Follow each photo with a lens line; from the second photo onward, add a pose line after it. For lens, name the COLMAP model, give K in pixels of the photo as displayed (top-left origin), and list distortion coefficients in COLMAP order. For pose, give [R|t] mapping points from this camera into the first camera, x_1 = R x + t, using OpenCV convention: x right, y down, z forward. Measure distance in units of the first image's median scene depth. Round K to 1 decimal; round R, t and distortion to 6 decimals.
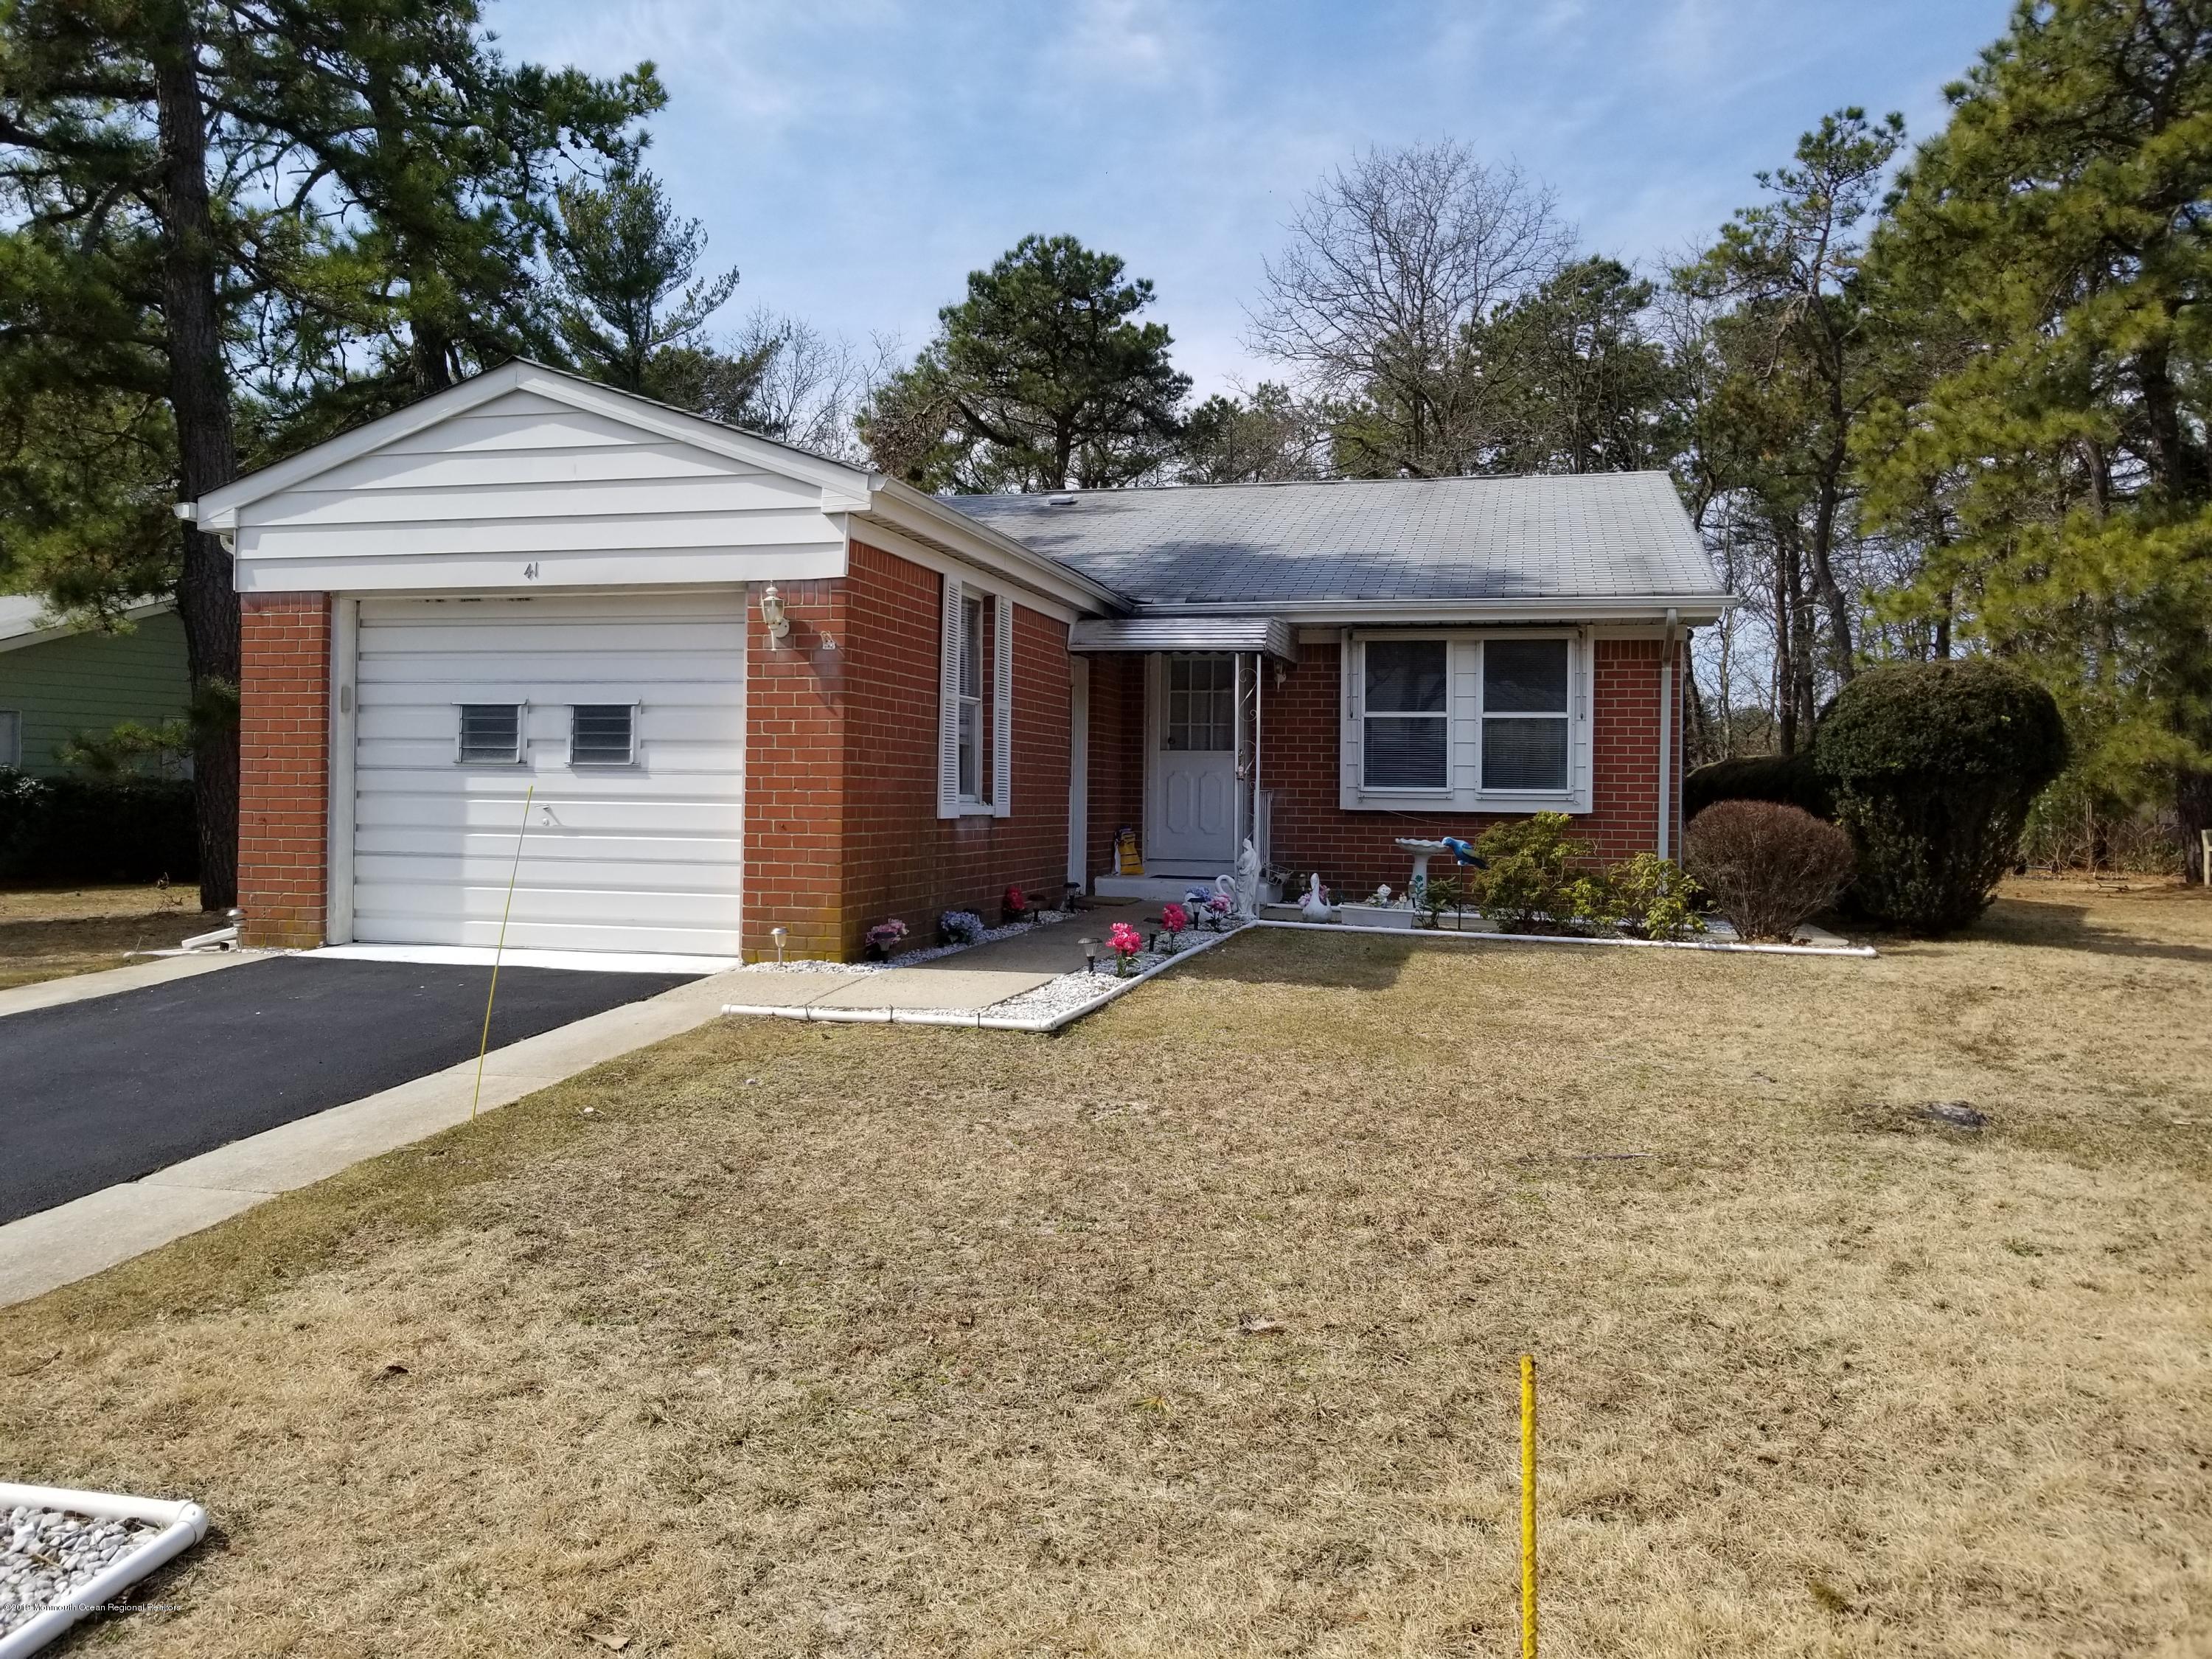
lens RADIAL K [[1810.3, 0, 1093.8], [0, 1810.3, 826.6], [0, 0, 1]] dist [0.002020, -0.009222]
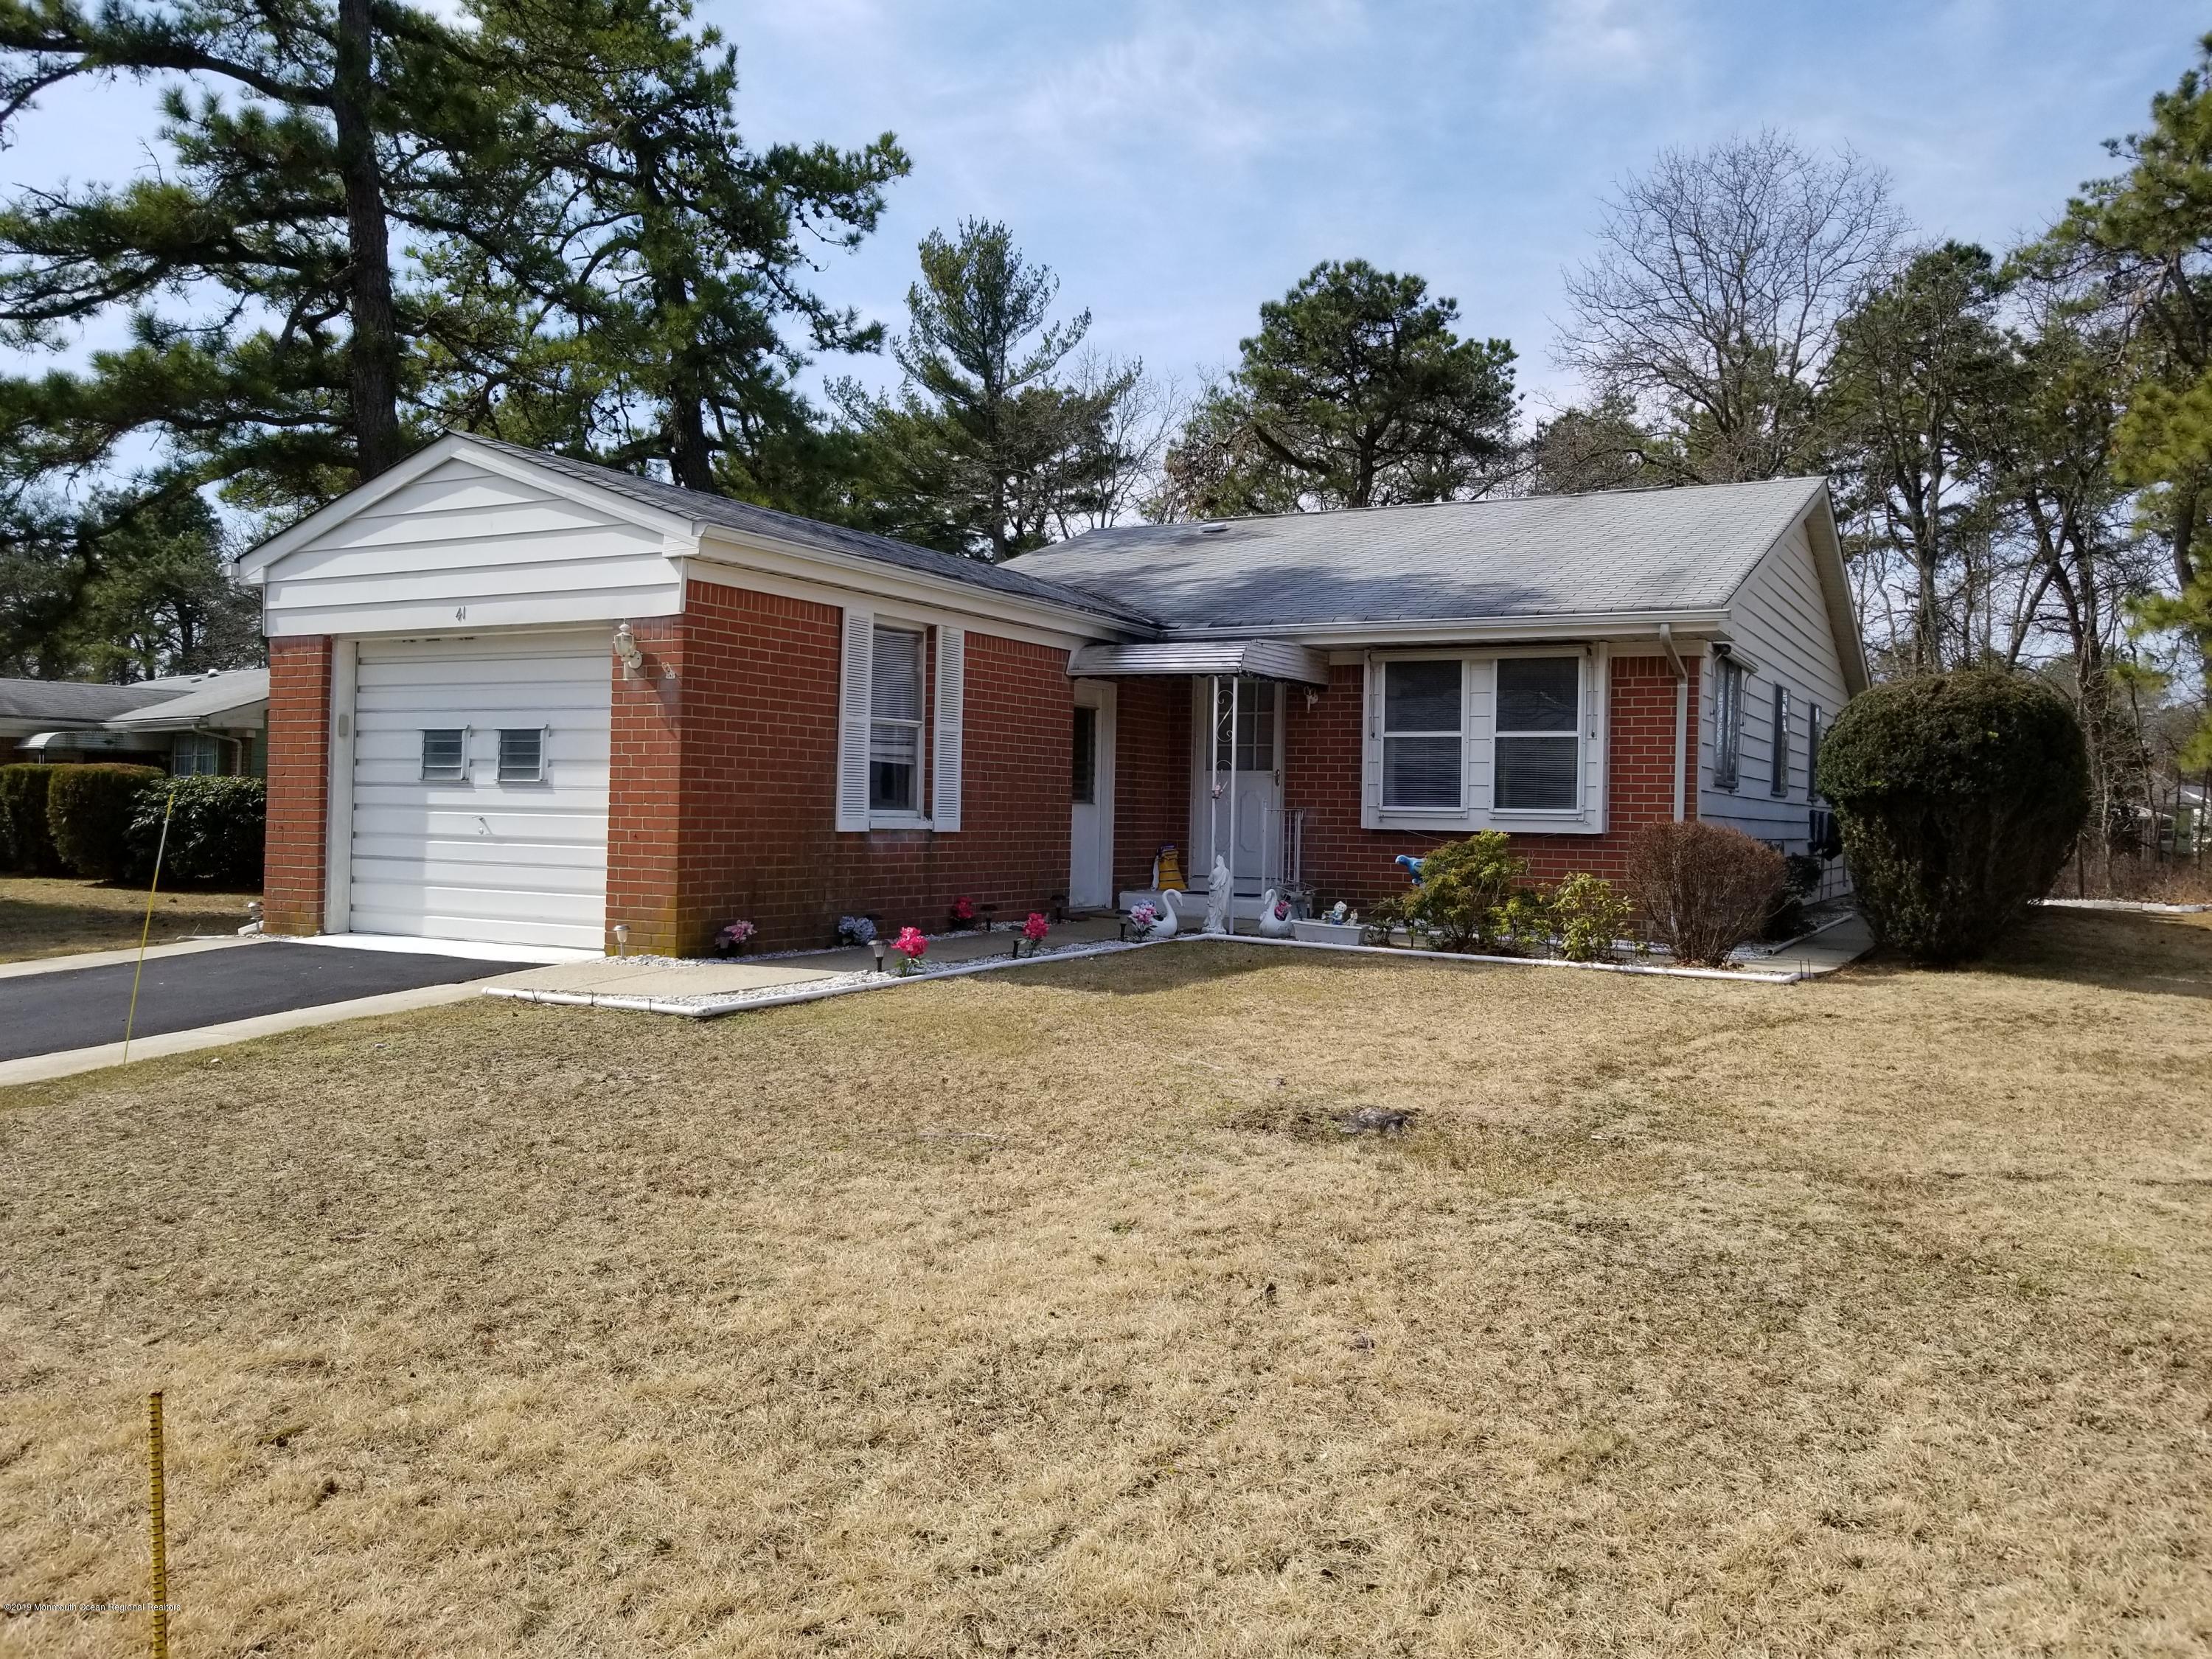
lens RADIAL K [[1810.3, 0, 1093.8], [0, 1810.3, 826.6], [0, 0, 1]] dist [0.002020, -0.009222]
pose [[0.970103, 0.006745, -0.242601, 0.243160], [-0.009889, 0.999882, -0.011744, 0.002948], [0.242493, 0.013791, 0.970055, -0.016137]]
